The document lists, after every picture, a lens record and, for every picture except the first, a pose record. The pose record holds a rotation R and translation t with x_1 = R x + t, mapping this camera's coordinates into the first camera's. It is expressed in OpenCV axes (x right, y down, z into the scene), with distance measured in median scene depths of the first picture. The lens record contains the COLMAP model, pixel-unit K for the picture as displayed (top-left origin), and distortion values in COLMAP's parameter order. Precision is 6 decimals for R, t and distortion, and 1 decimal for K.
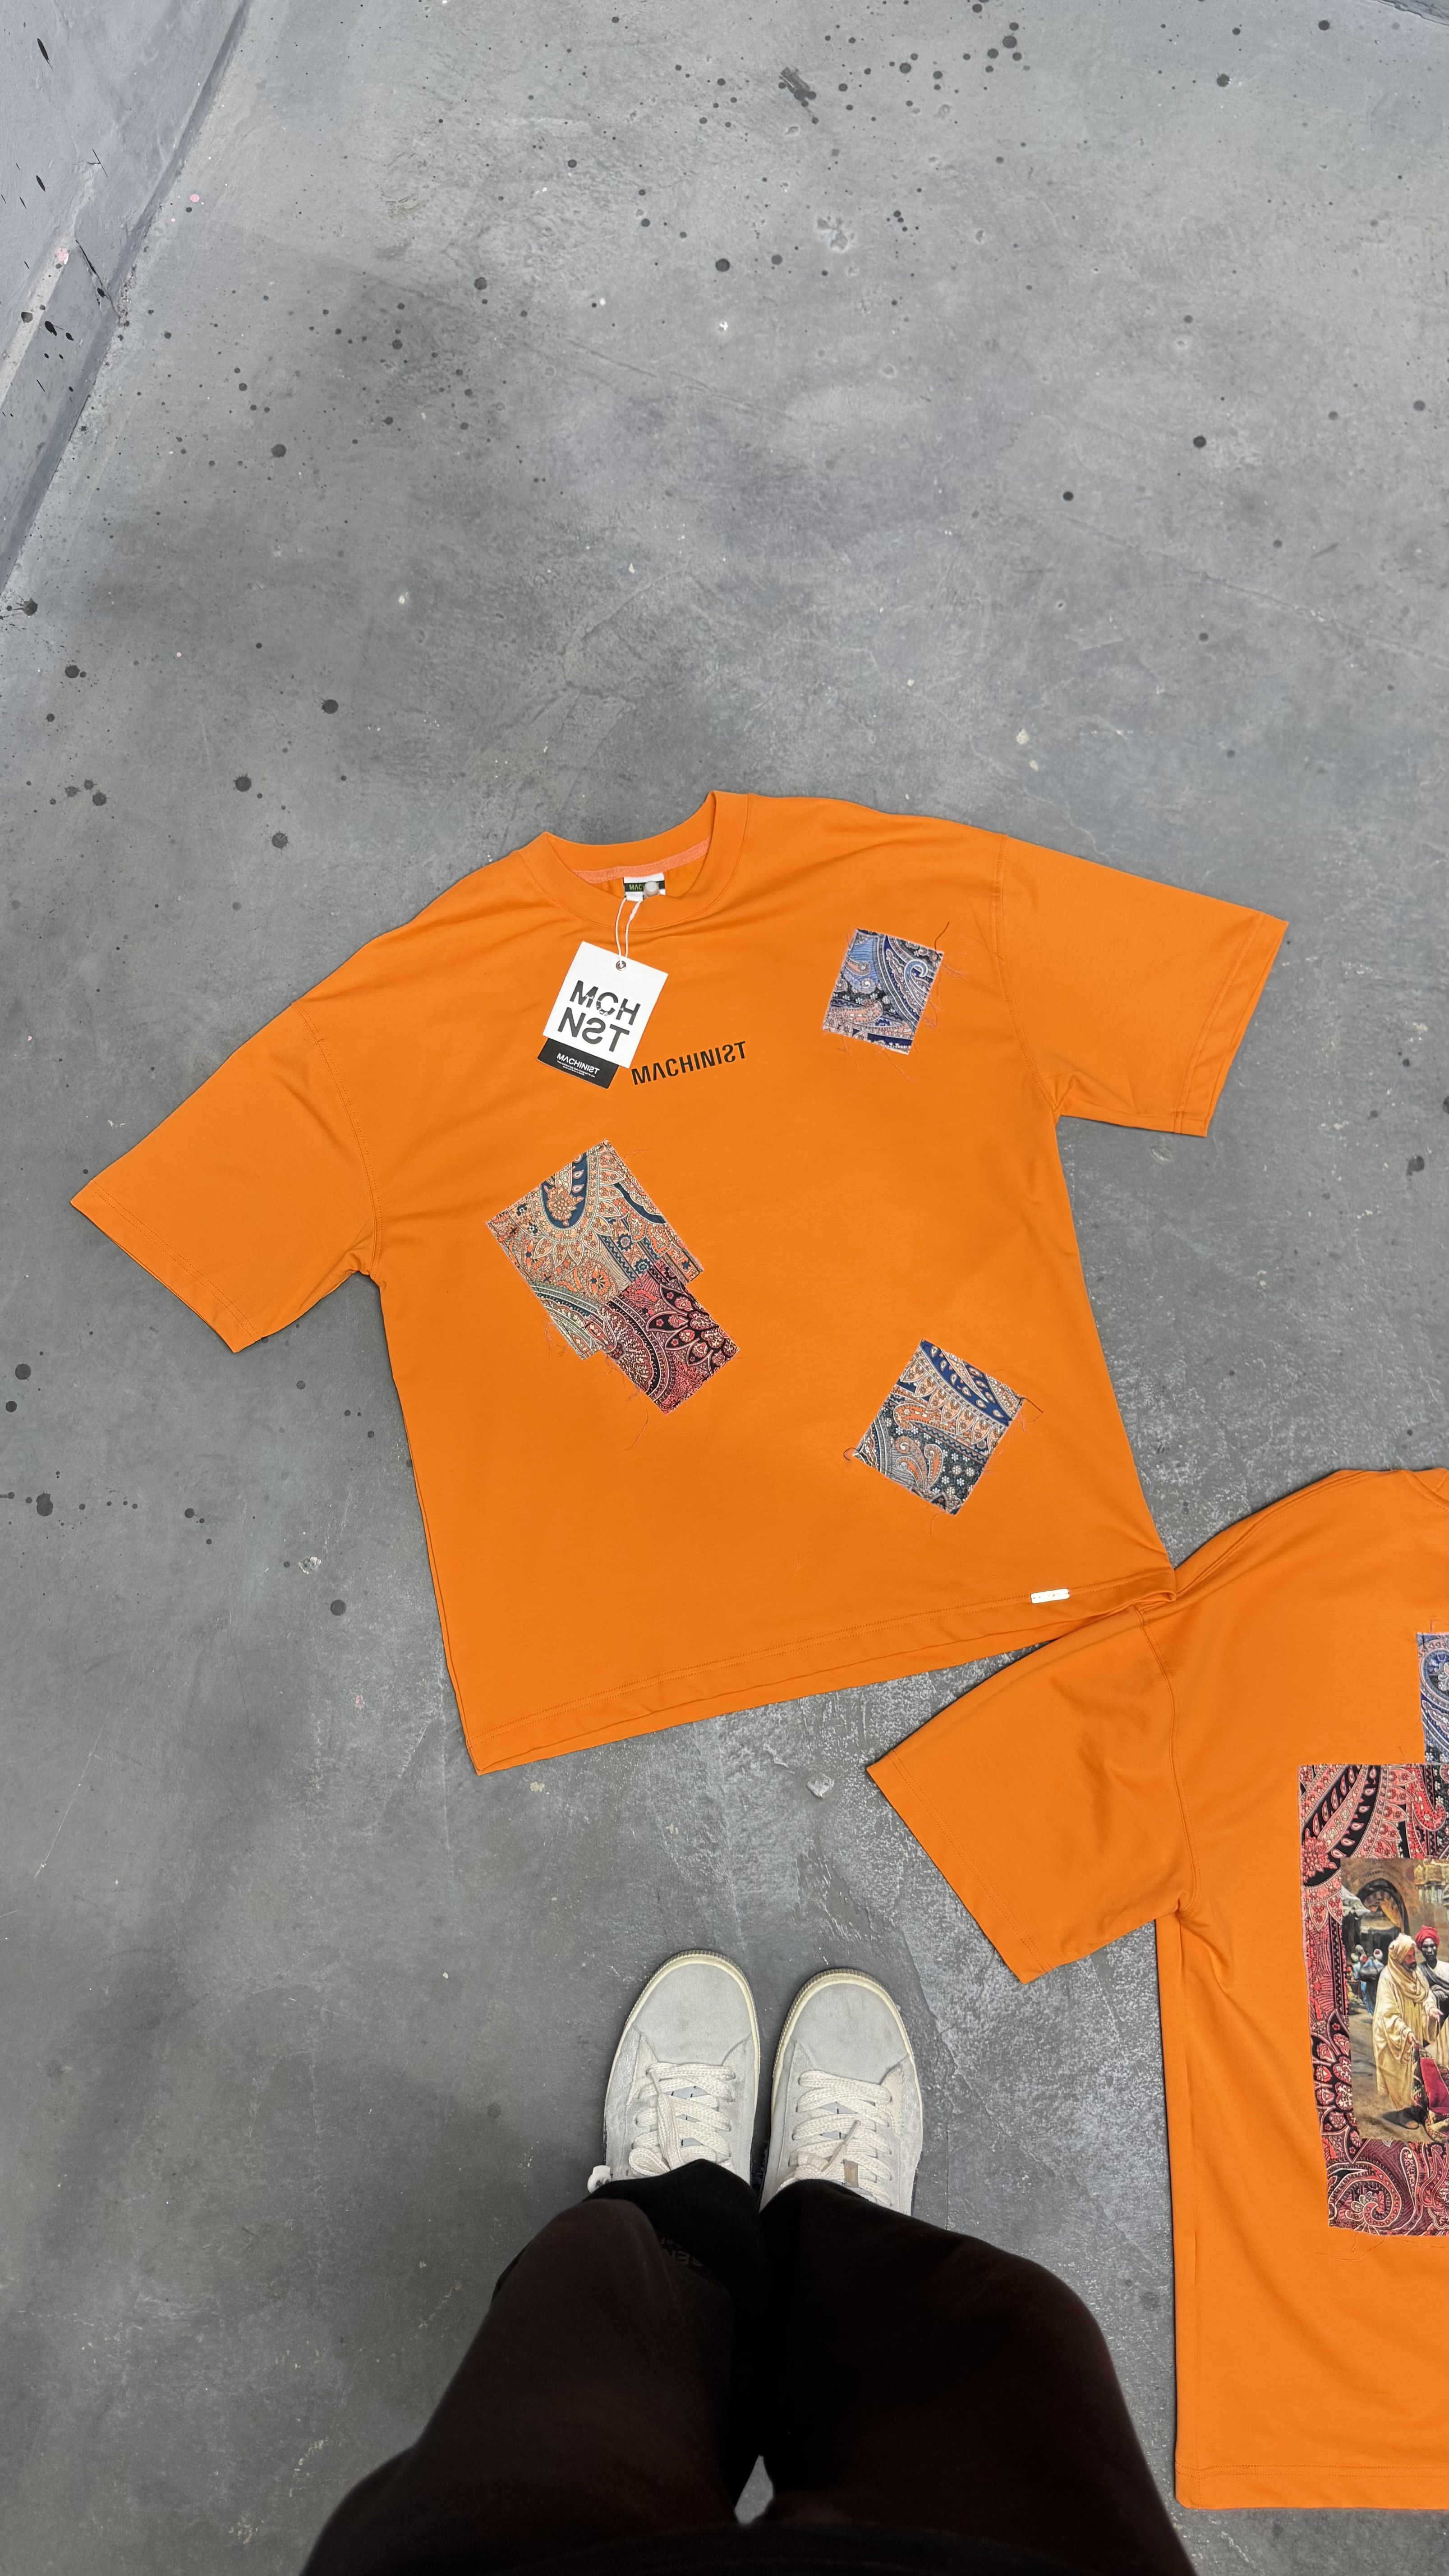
lens RADIAL K [[1797.3, 0, 720.9], [0, 1797.3, 1276.8], [0, 0, 1]] dist [0.094040, -0.128183]
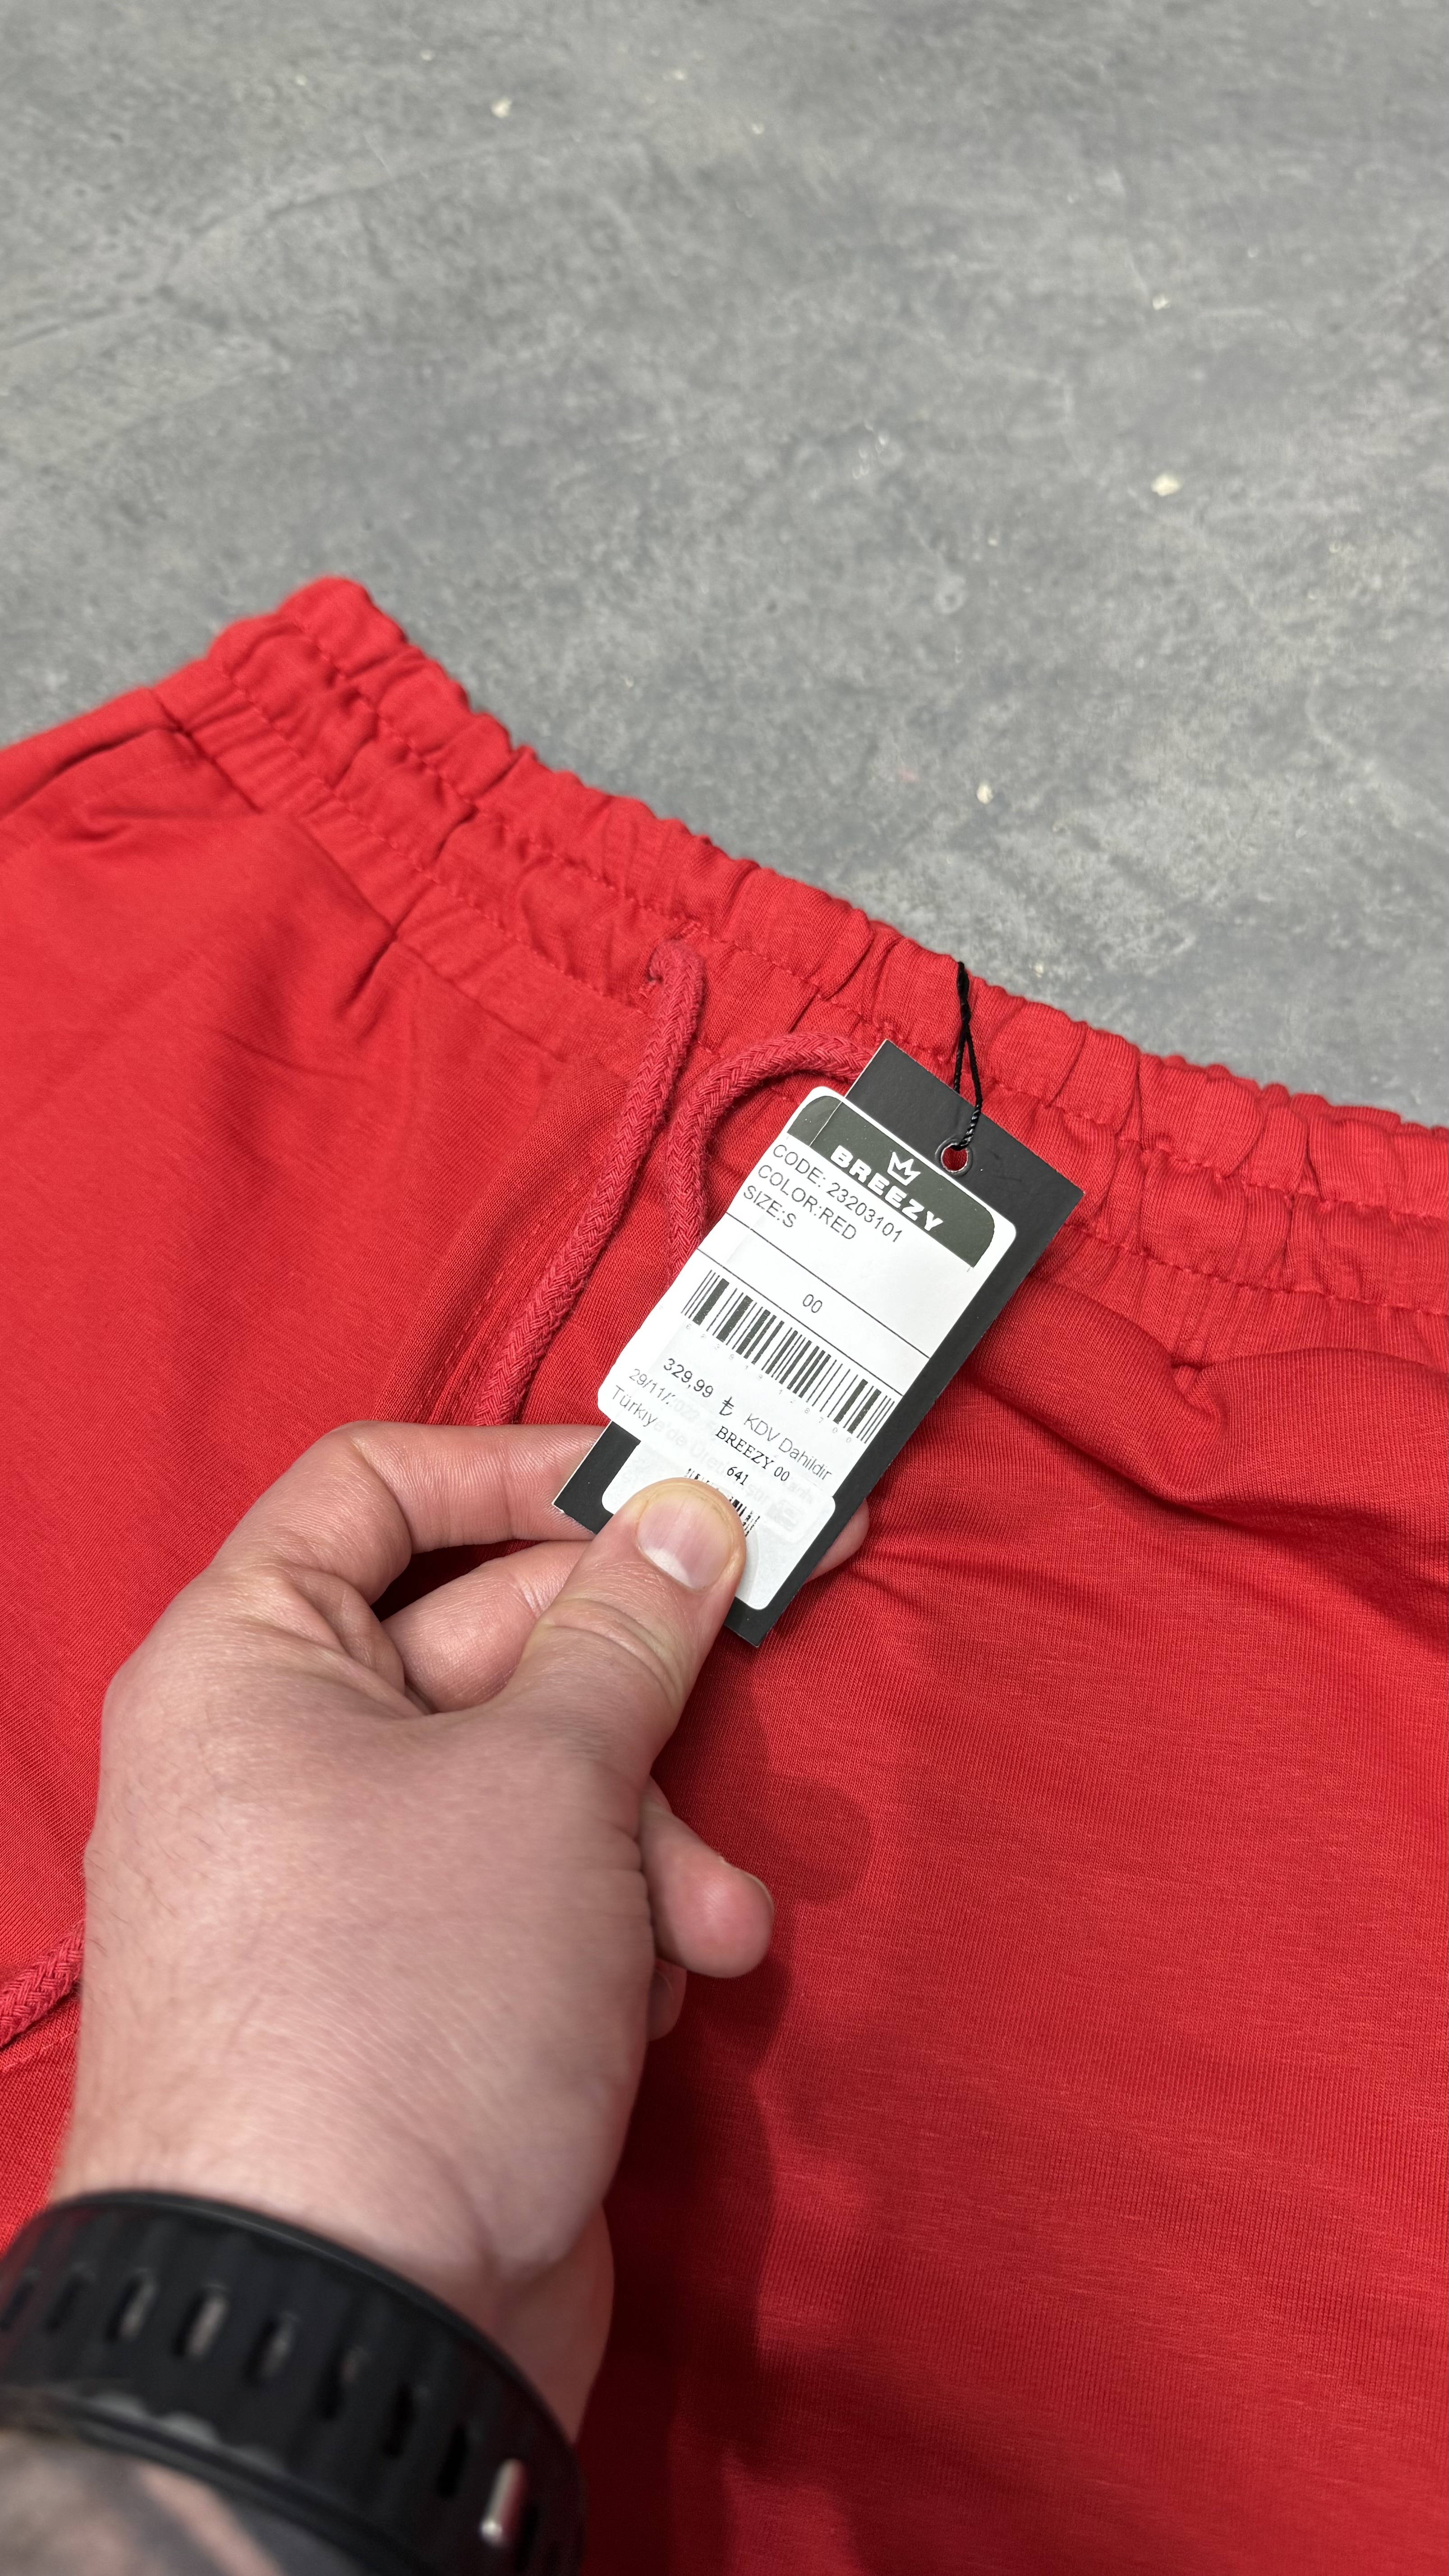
lens RADIAL K [[1876.9, 0, 724.5], [0, 1876.9, 1288.0], [0, 0, 1]] dist [-0.023820, 0.005839]
pose [[0.896422, 0.338236, -0.286397, 0.164554], [-0.413627, 0.870566, -0.266509, -0.123678], [0.159185, 0.357367, 0.920298, 0.775777]]
